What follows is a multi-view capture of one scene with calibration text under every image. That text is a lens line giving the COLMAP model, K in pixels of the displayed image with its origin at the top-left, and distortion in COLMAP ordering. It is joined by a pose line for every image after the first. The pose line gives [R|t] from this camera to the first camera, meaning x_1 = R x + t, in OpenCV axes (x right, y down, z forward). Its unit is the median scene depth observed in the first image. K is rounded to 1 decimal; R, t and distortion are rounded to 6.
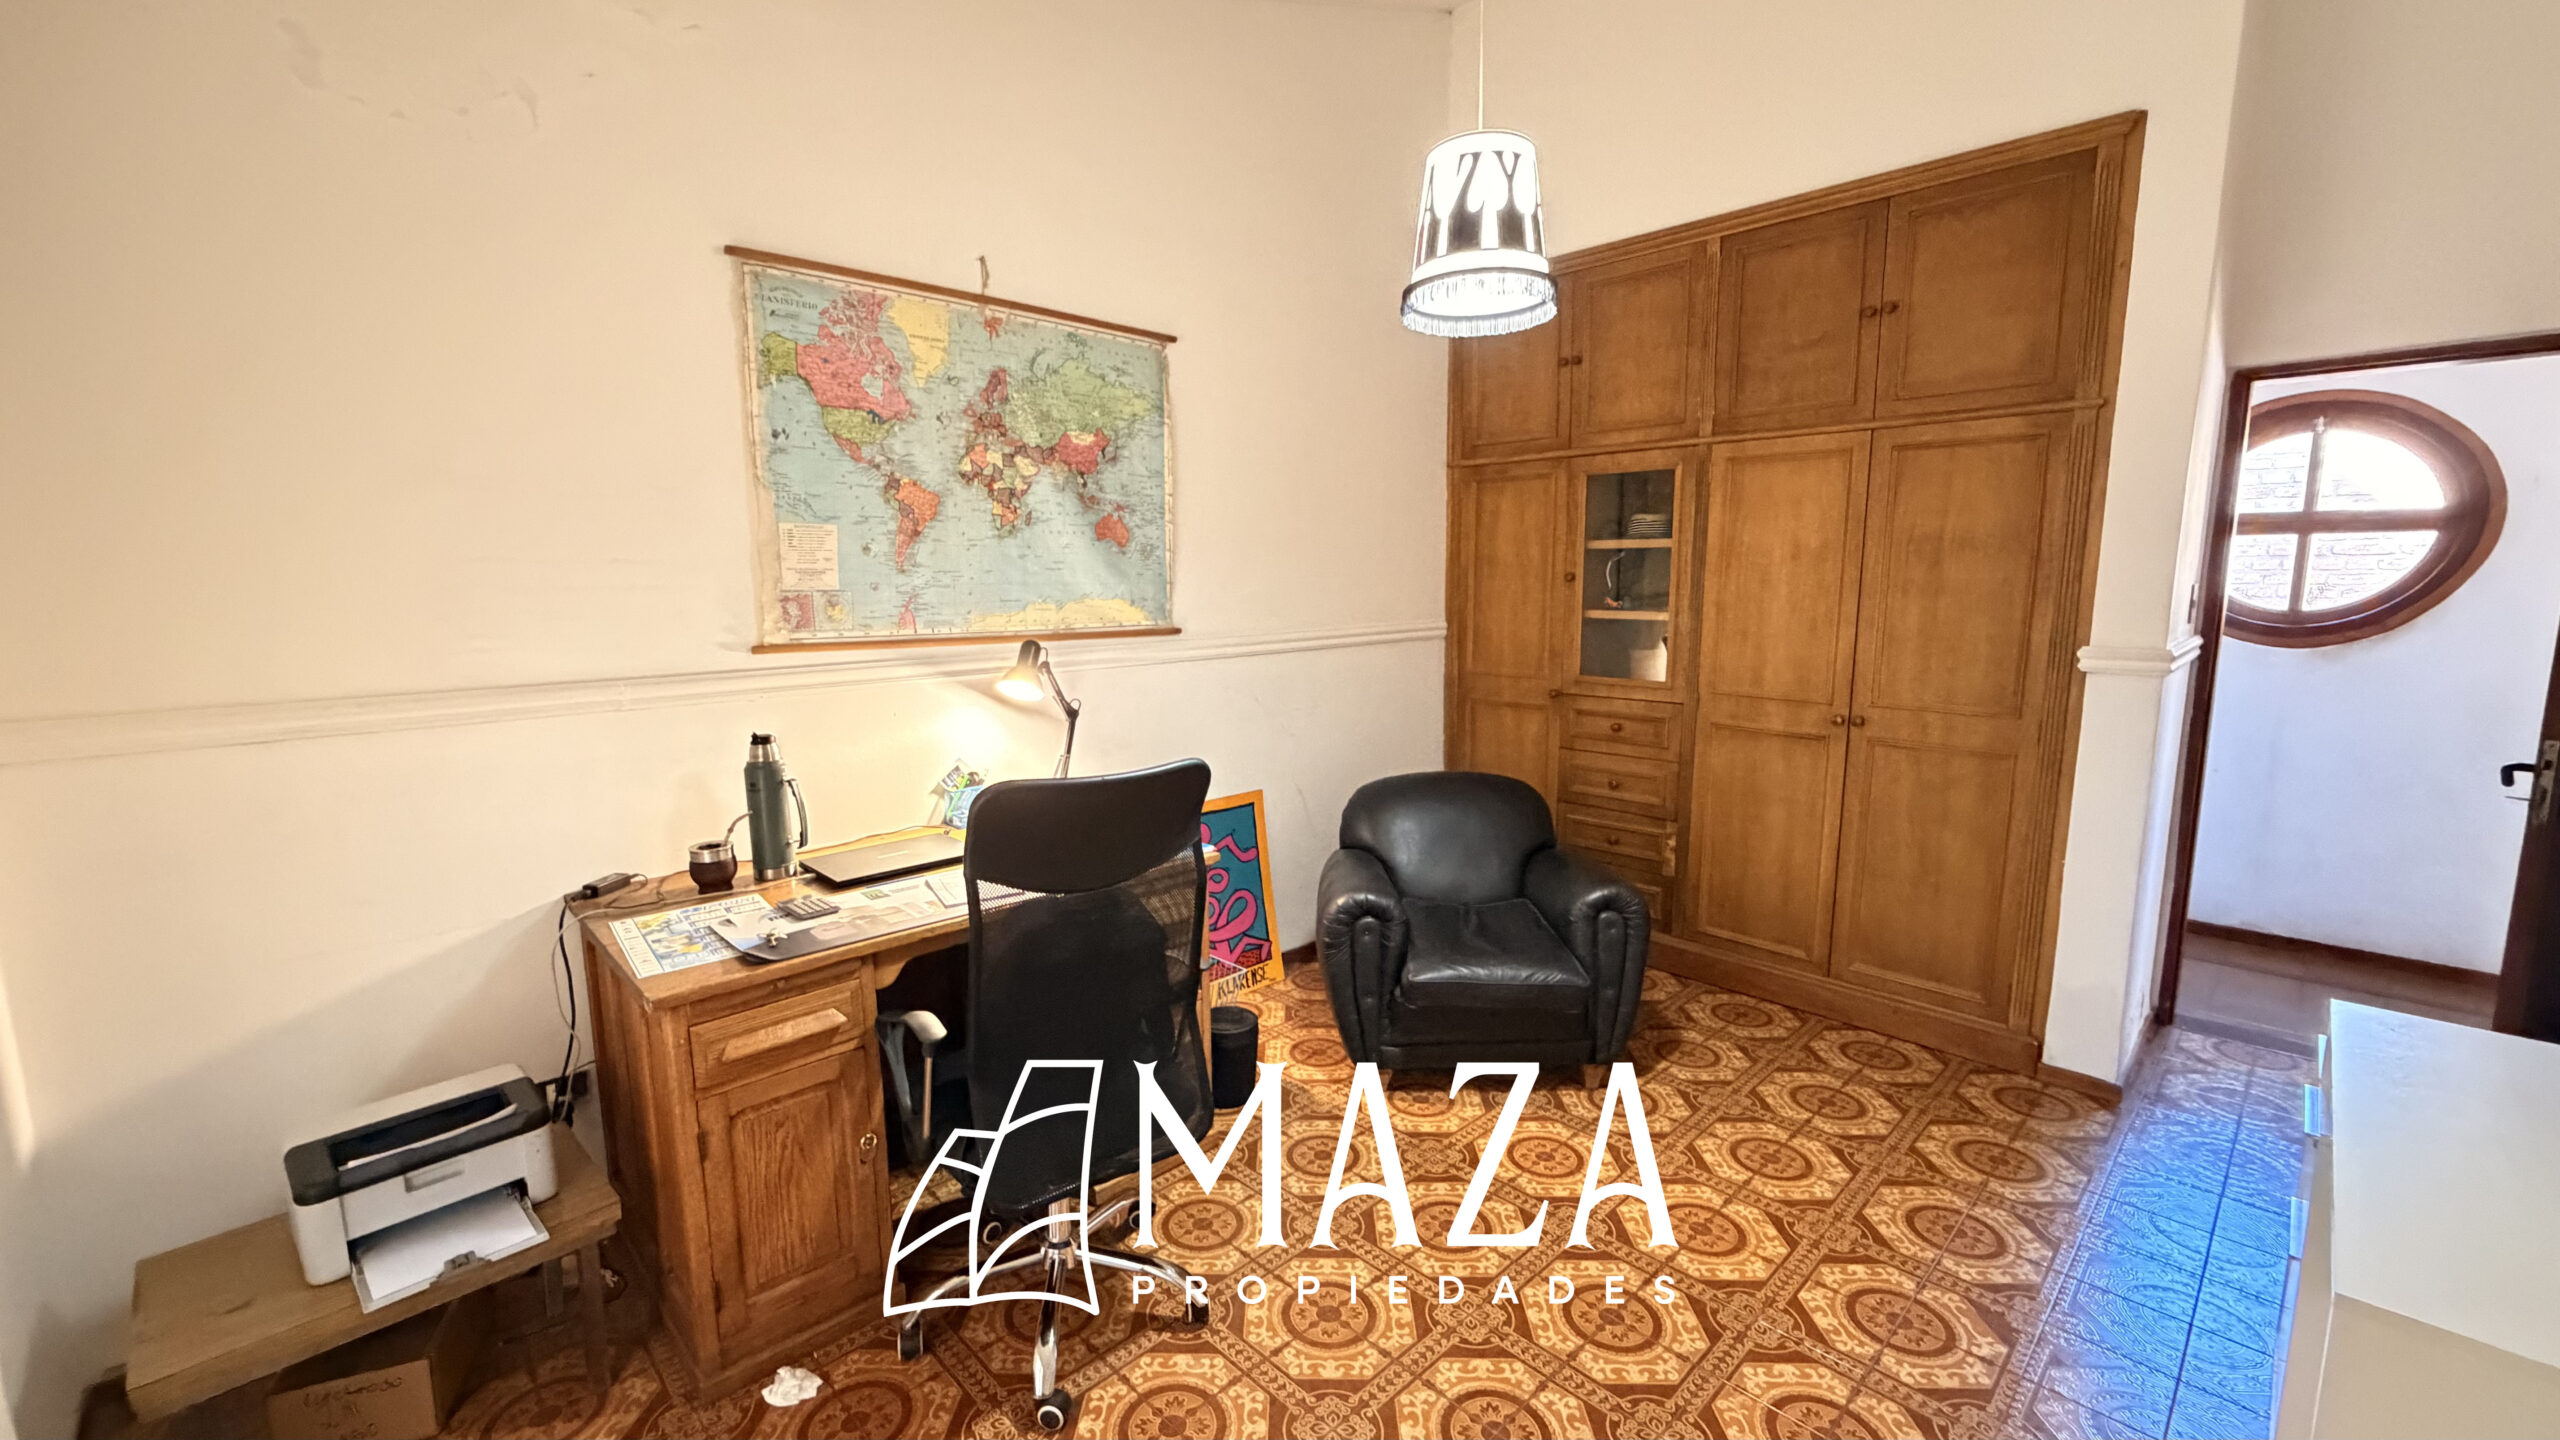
lens RADIAL K [[1027.2, 0, 1279.9], [0, 1027.2, 723.5], [0, 0, 1]] dist [0.002365, 0.000143]
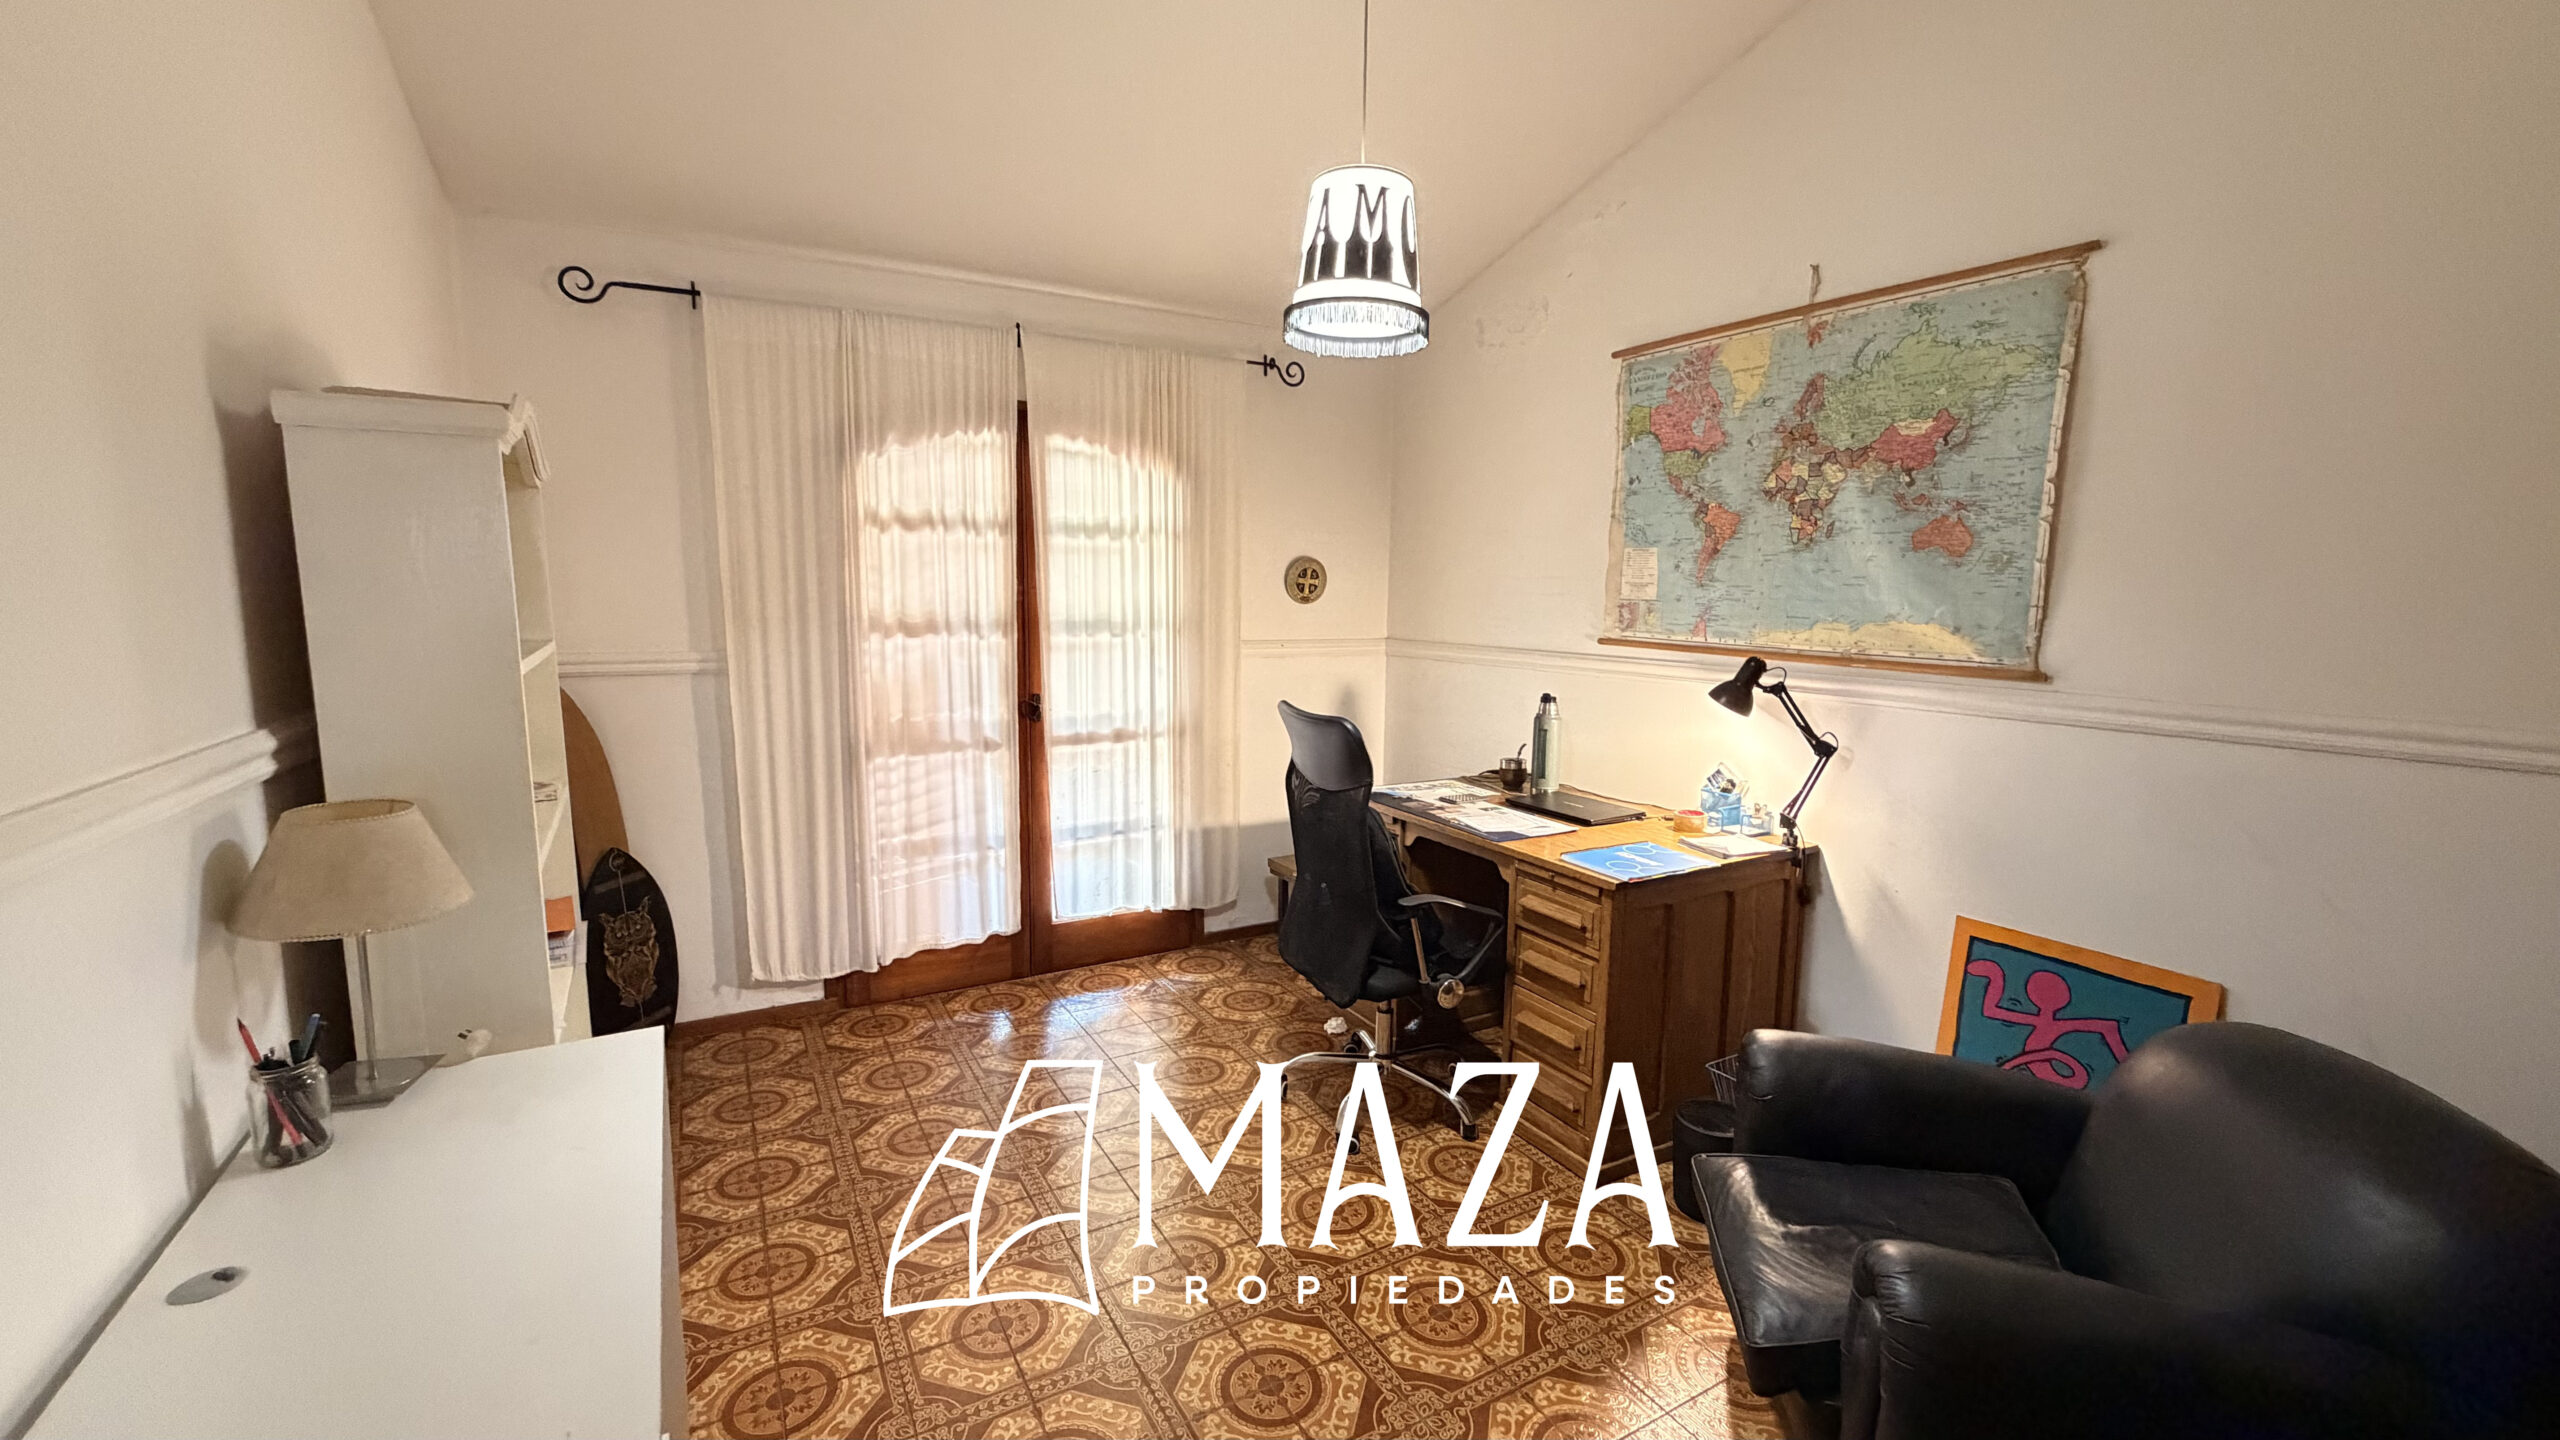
lens RADIAL K [[1027.2, 0, 1277.8], [0, 1027.2, 723.2], [0, 0, 1]] dist [0.002365, 0.000143]
pose [[-0.243723, 0.135062, -0.960394, 0.806362], [-0.150395, 0.973013, 0.175003, -0.121620], [0.958113, 0.187091, -0.216834, 0.782386]]
